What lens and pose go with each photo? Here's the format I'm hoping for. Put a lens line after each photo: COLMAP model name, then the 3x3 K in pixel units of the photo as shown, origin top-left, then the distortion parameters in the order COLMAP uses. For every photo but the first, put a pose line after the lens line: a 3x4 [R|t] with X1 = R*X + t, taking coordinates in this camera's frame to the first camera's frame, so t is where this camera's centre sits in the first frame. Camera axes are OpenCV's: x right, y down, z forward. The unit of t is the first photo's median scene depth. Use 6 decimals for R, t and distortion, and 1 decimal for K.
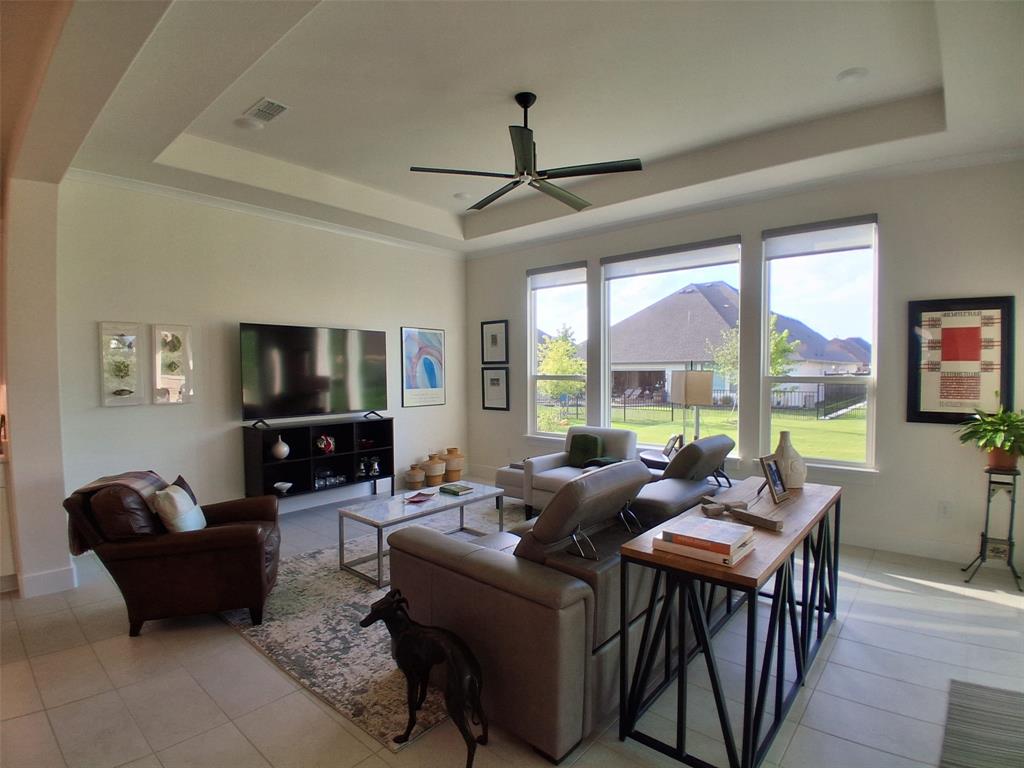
lens RADIAL K [[517.0, 0, 505.4], [0, 517.0, 389.7], [0, 0, 1]] dist [-0.031440, -0.001564]
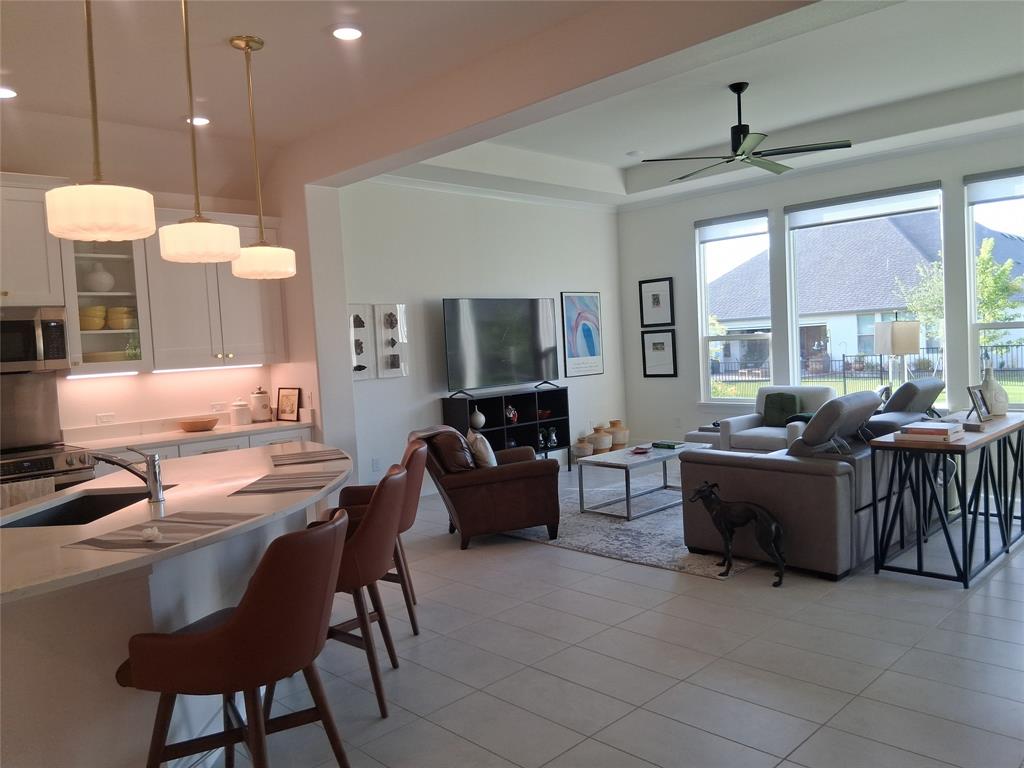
lens RADIAL K [[790.9, 0, 460.6], [0, 790.9, 392.2], [0, 0, 1]] dist [0.006059, -0.058246]
pose [[0.992032, -0.042756, -0.118506, -0.240963], [0.045830, 0.998677, 0.023333, 0.020205], [0.117352, -0.028578, 0.992679, -0.499083]]
